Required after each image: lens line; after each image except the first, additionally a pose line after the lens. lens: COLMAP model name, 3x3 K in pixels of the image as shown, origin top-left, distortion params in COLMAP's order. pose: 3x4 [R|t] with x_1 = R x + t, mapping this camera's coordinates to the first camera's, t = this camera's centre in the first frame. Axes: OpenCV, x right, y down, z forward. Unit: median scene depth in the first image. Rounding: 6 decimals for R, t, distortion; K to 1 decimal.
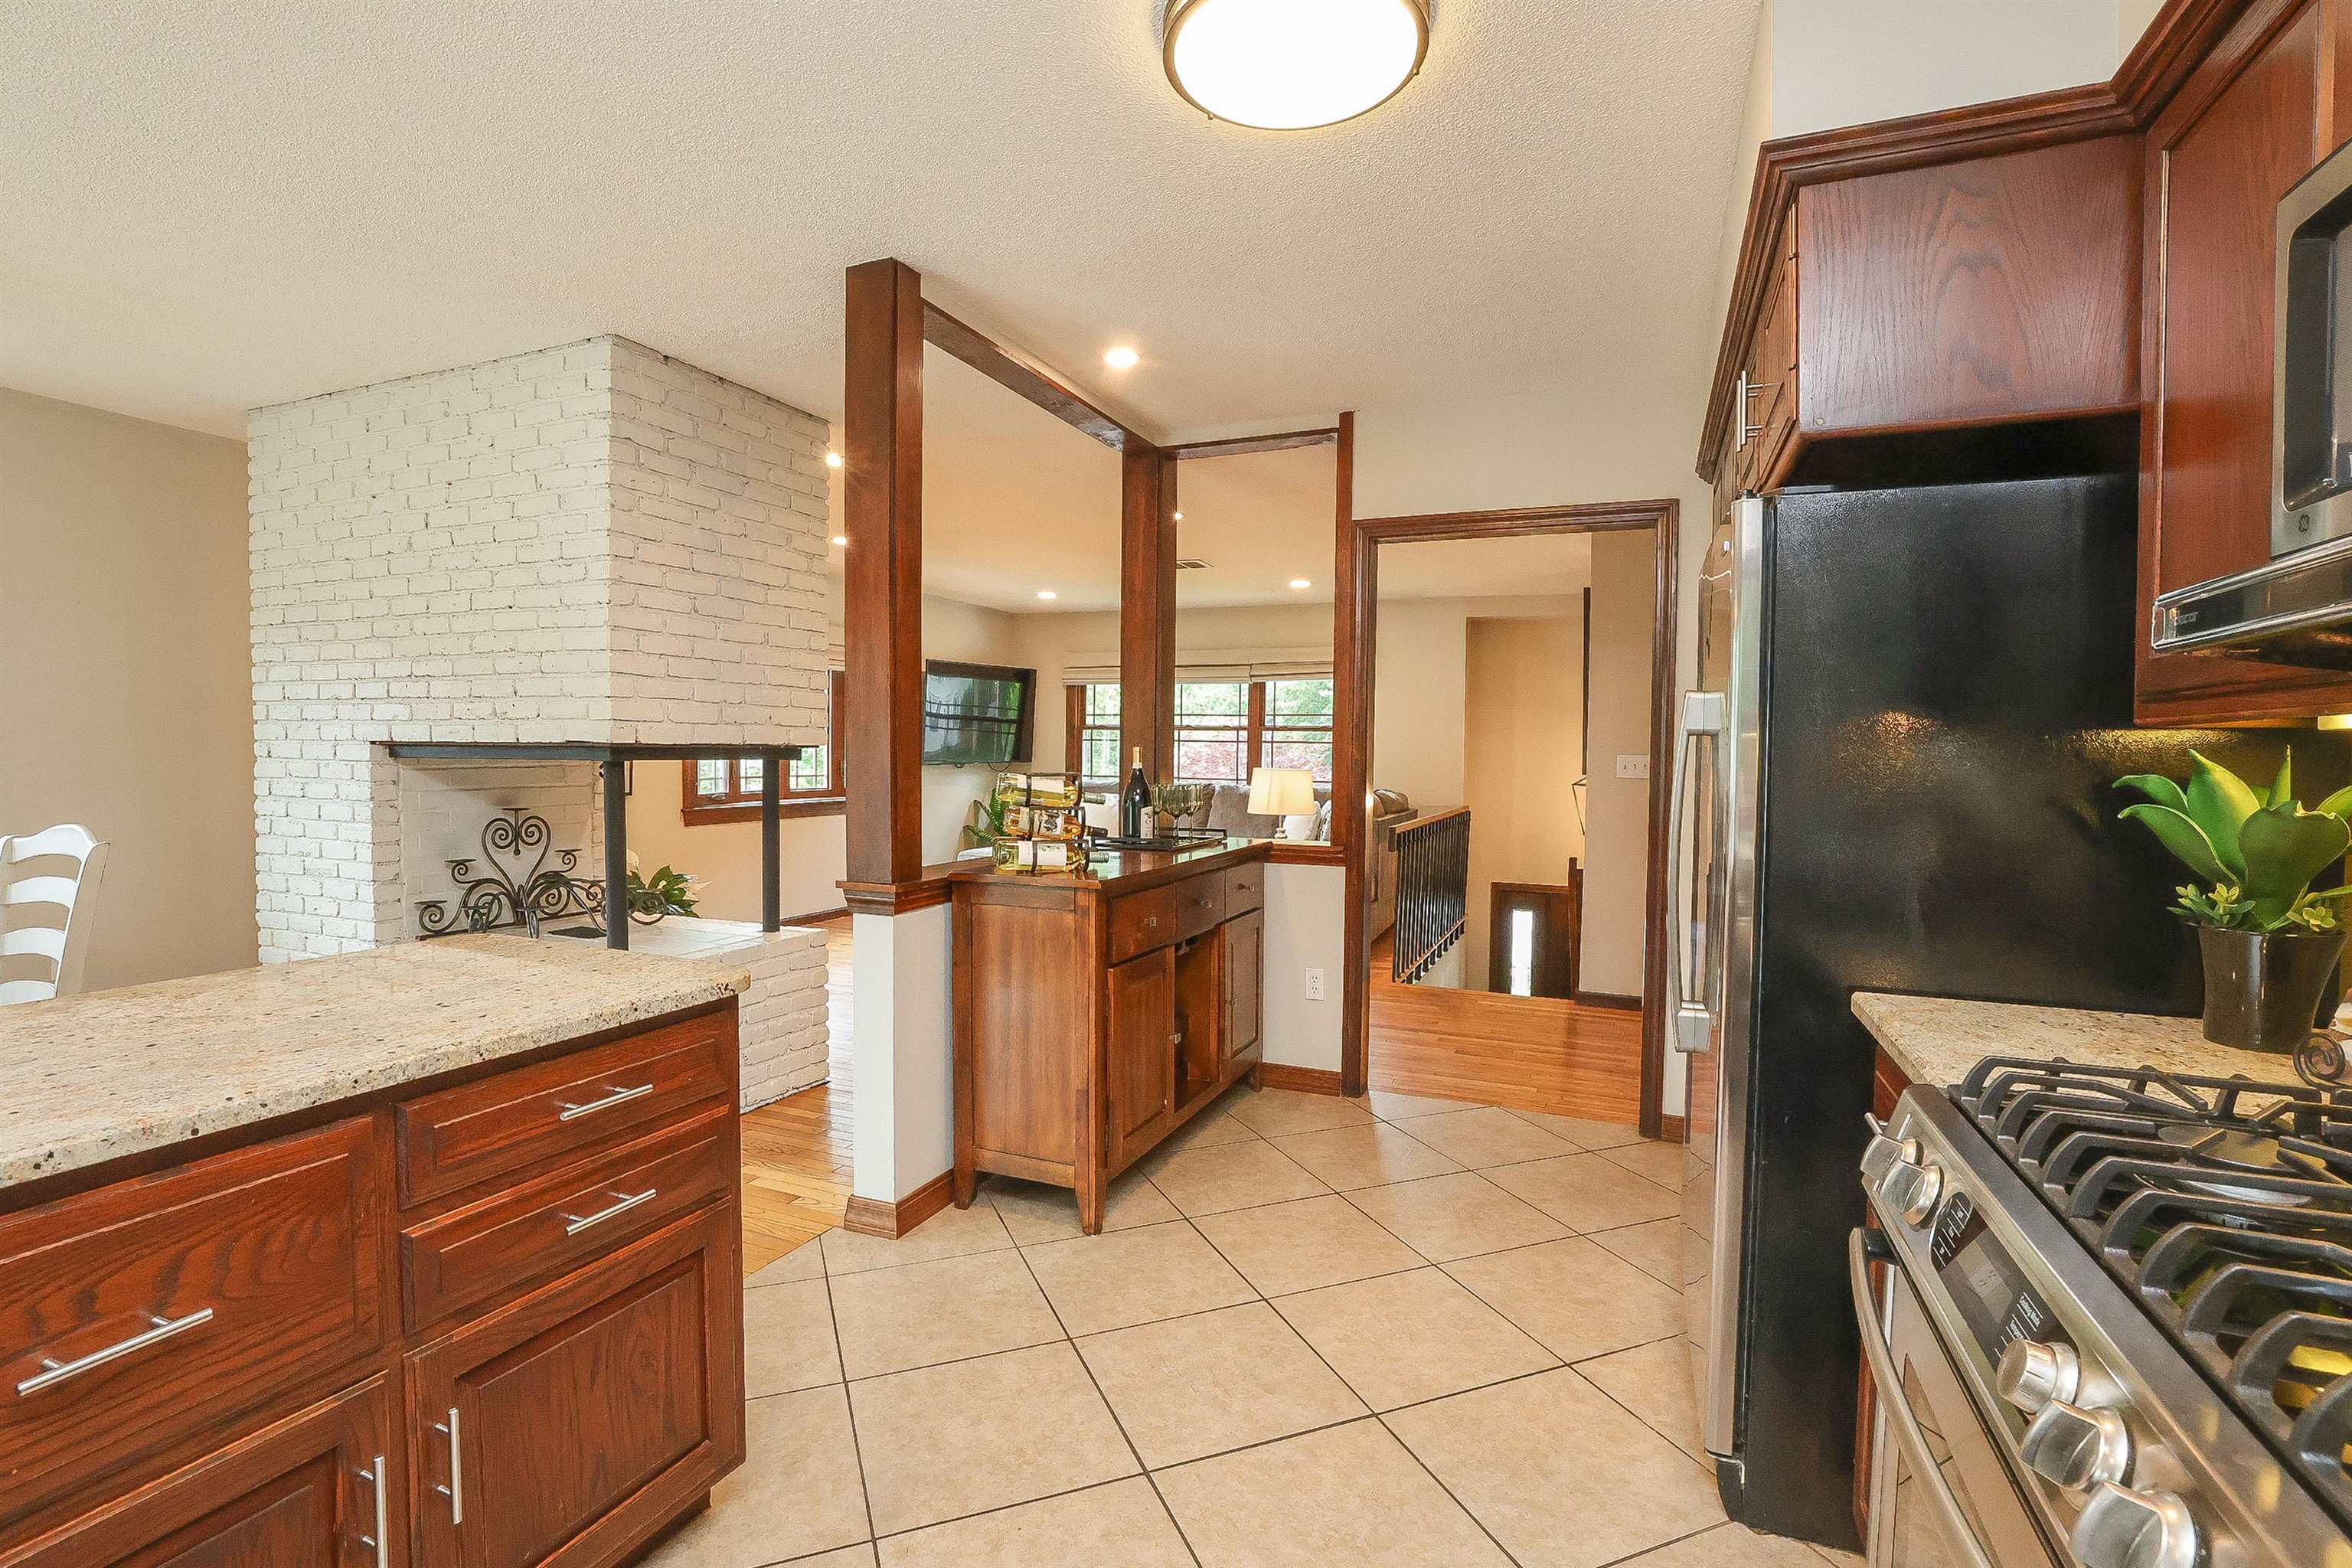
lens RADIAL K [[1096.7, 0, 1153.6], [0, 1096.7, 793.4], [0, 0, 1]] dist [-0.051890, 0.014029]
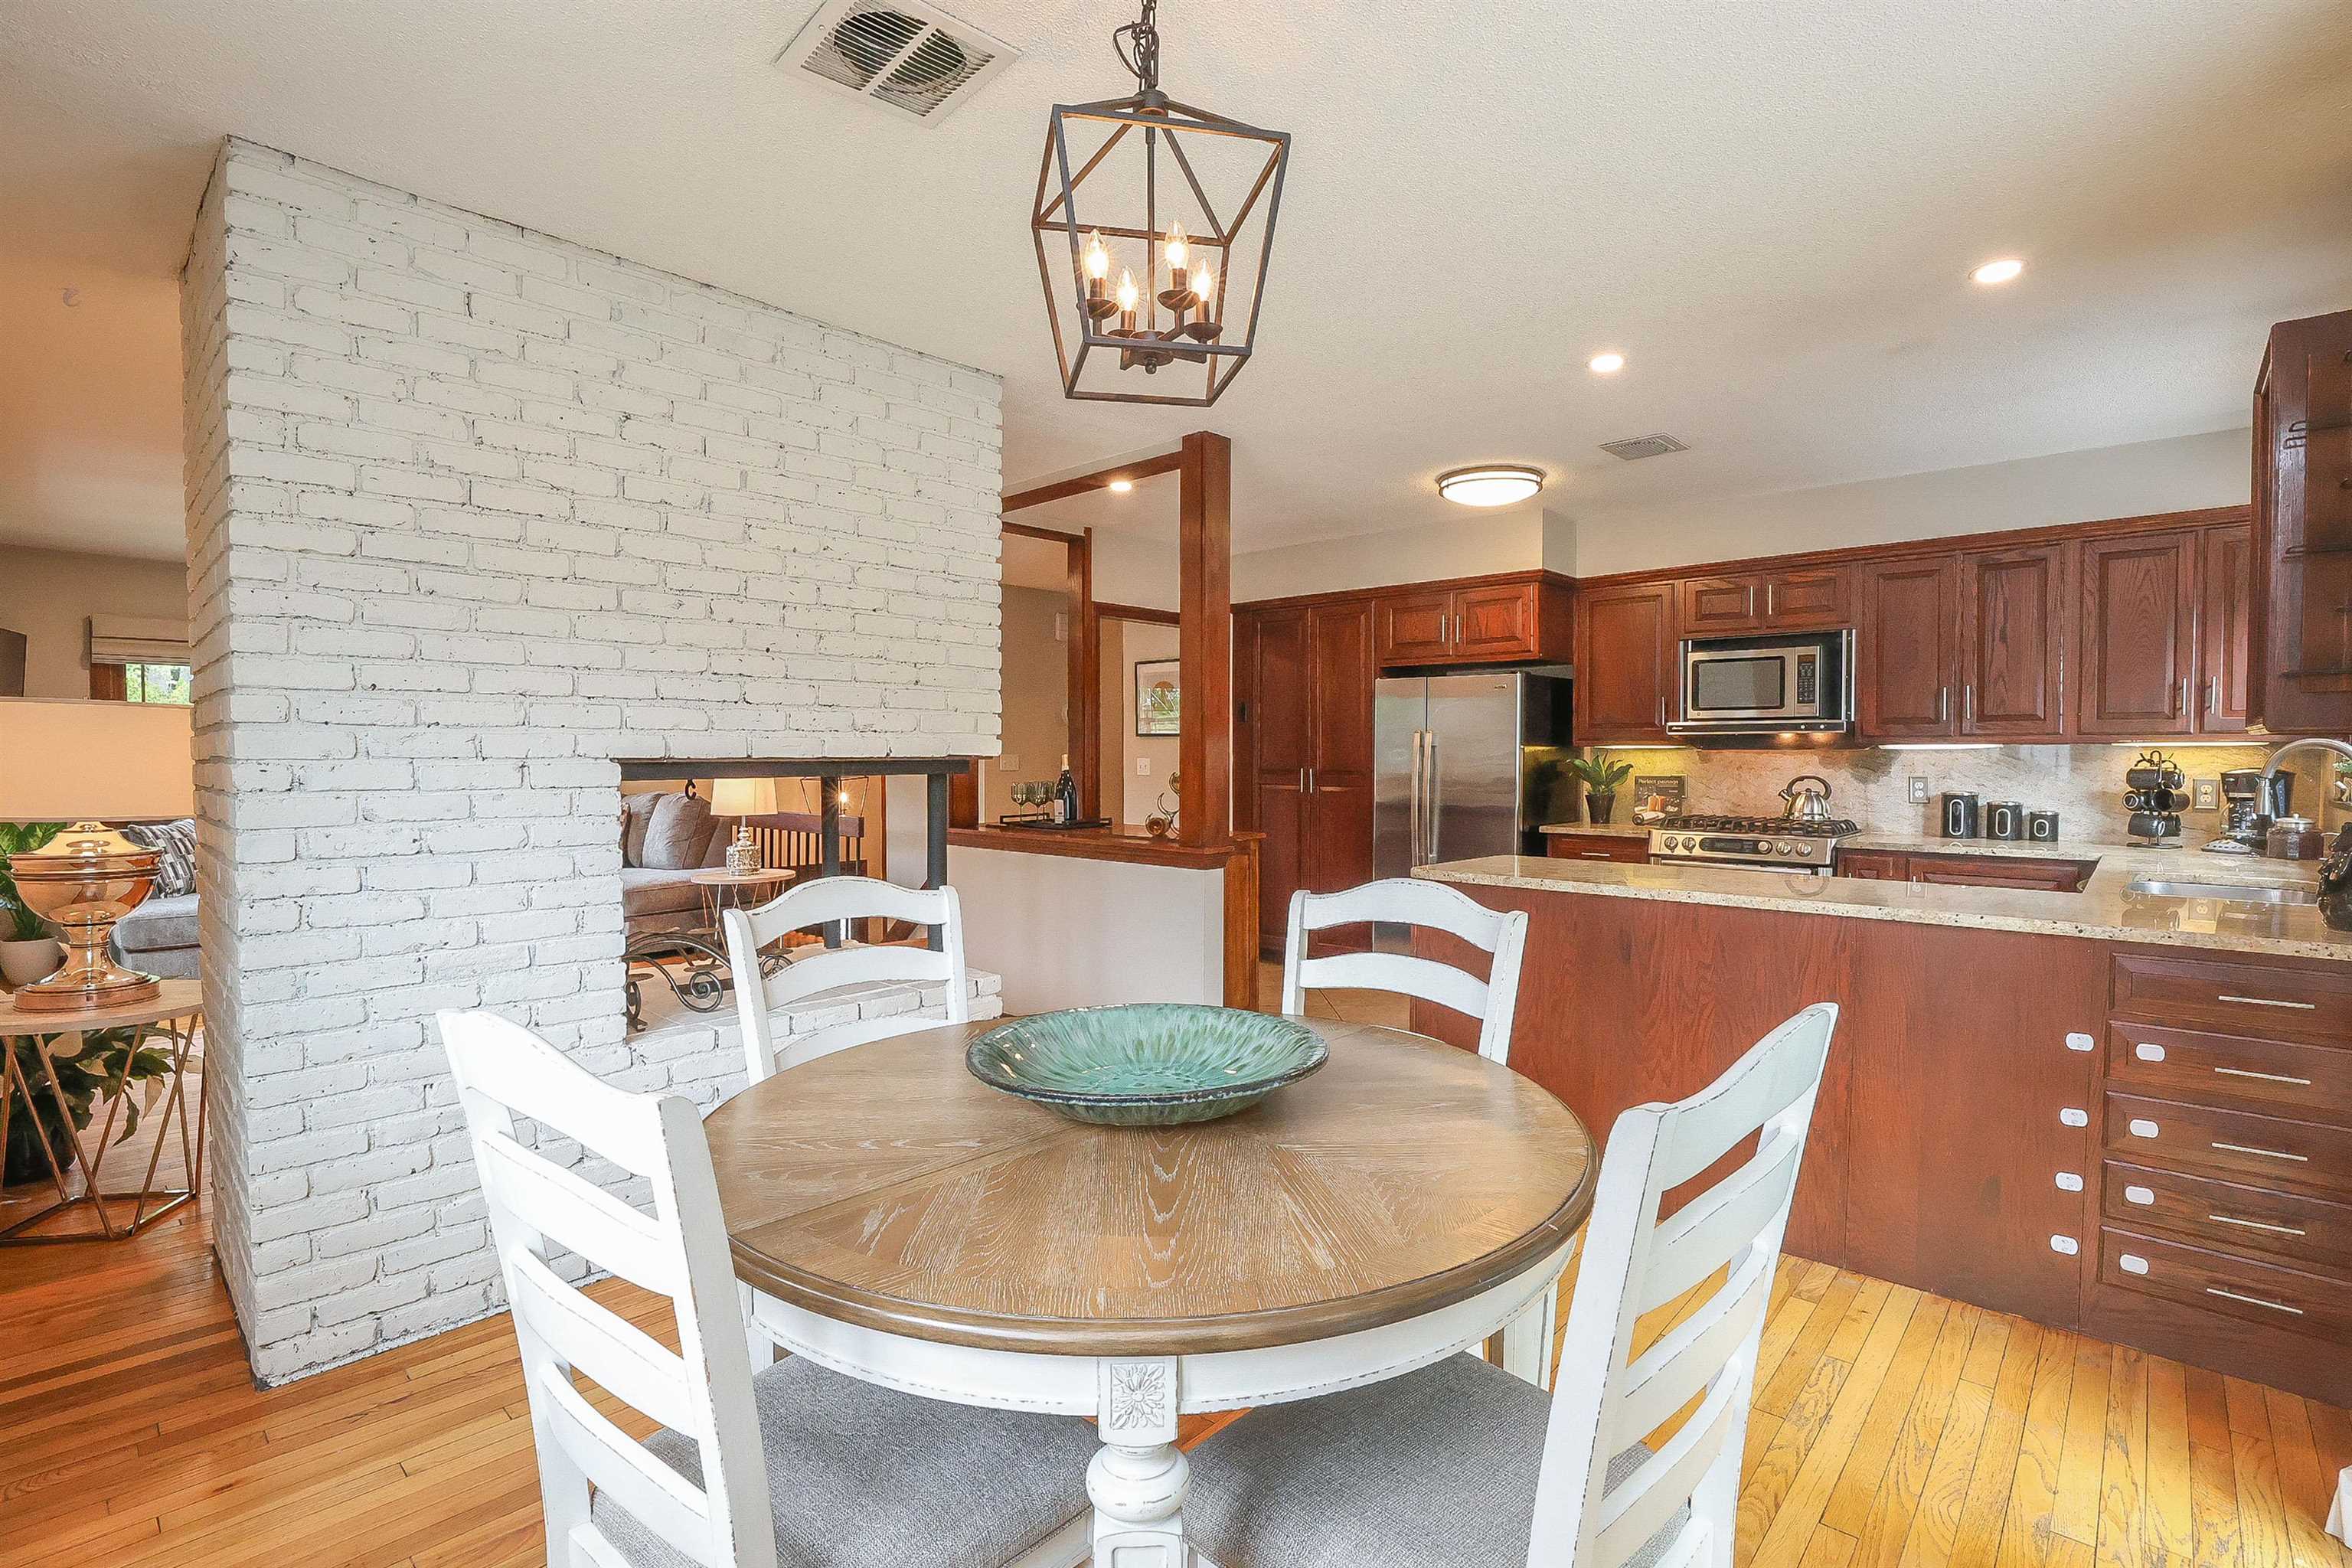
lens RADIAL K [[1081.6, 0, 1201.9], [0, 1081.6, 781.4], [0, 0, 1]] dist [-0.016266, 0.000370]
pose [[0.333752, -0.035269, 0.942001, -1.067514], [0.042990, 0.998830, 0.022165, -0.027196], [-0.941680, 0.033099, 0.334878, 0.334991]]
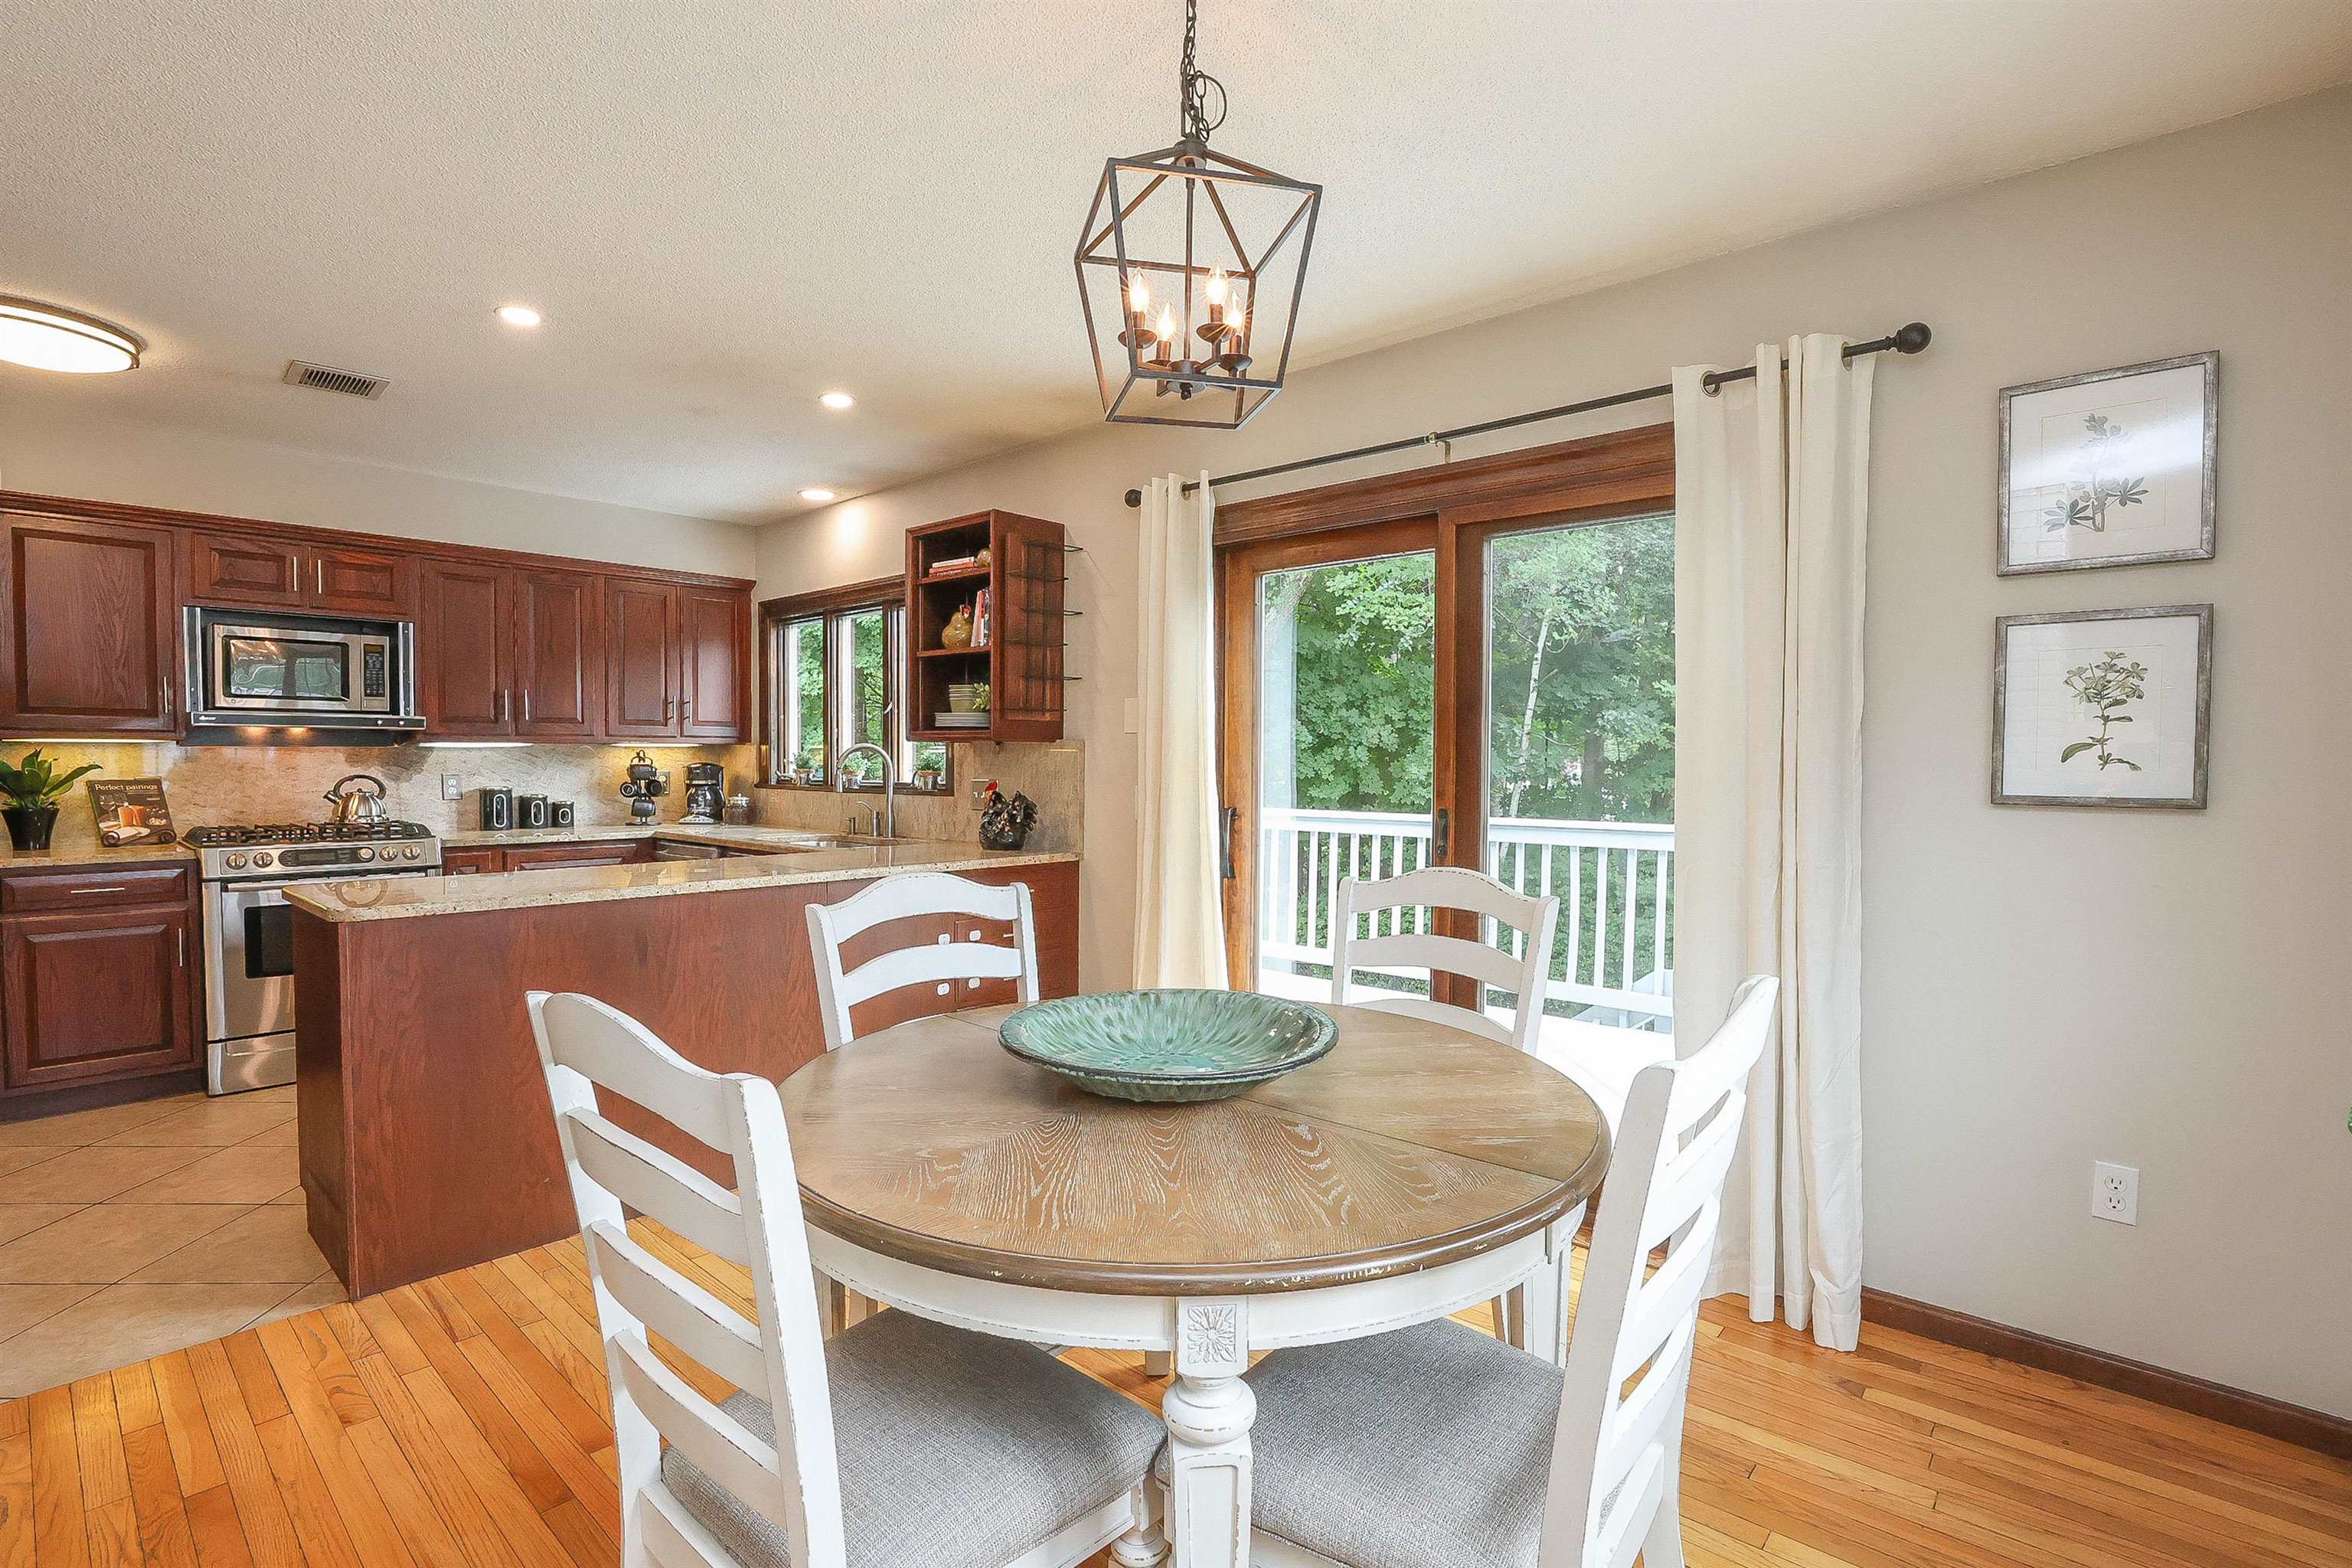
lens RADIAL K [[1068.6, 0, 1176.0], [0, 1068.6, 784.0], [0, 0, 1]] dist [-0.049554, 0.012439]
pose [[-0.943518, -0.024312, 0.330428, -0.876786], [-0.001768, 0.997659, 0.068357, -0.041588], [-0.331316, 0.063912, -0.941353, 0.783862]]
